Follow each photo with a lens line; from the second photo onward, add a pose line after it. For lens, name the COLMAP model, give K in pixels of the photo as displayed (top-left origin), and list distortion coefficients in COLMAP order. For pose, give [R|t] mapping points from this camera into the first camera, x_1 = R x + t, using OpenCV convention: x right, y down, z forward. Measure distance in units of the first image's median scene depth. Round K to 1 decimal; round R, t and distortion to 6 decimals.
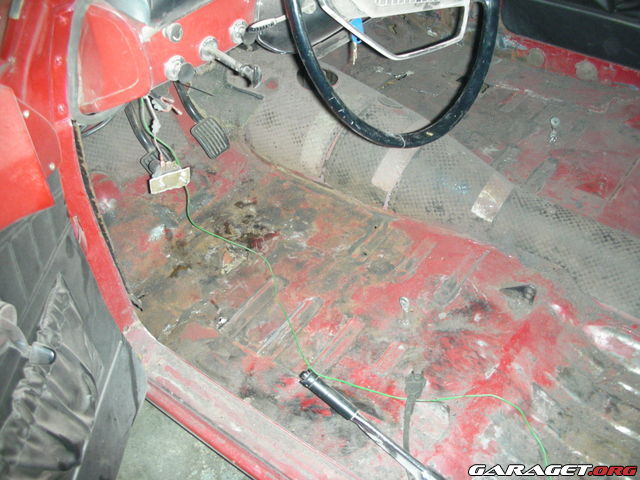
lens RADIAL K [[667.5, 0, 320.0], [0, 667.5, 240.0], [0, 0, 1]] dist [-0.202433, 0.144814]
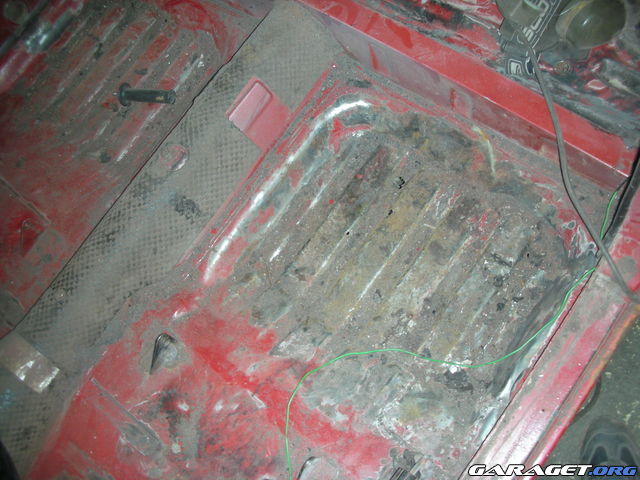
lens RADIAL K [[667.5, 0, 320.0], [0, 667.5, 240.0], [0, 0, 1]] dist [-0.202433, 0.144814]
pose [[0.001608, -0.902291, 0.431124, 0.076069], [0.850886, 0.227725, 0.473428, -0.185576], [-0.525348, 0.366076, 0.768114, 0.203572]]
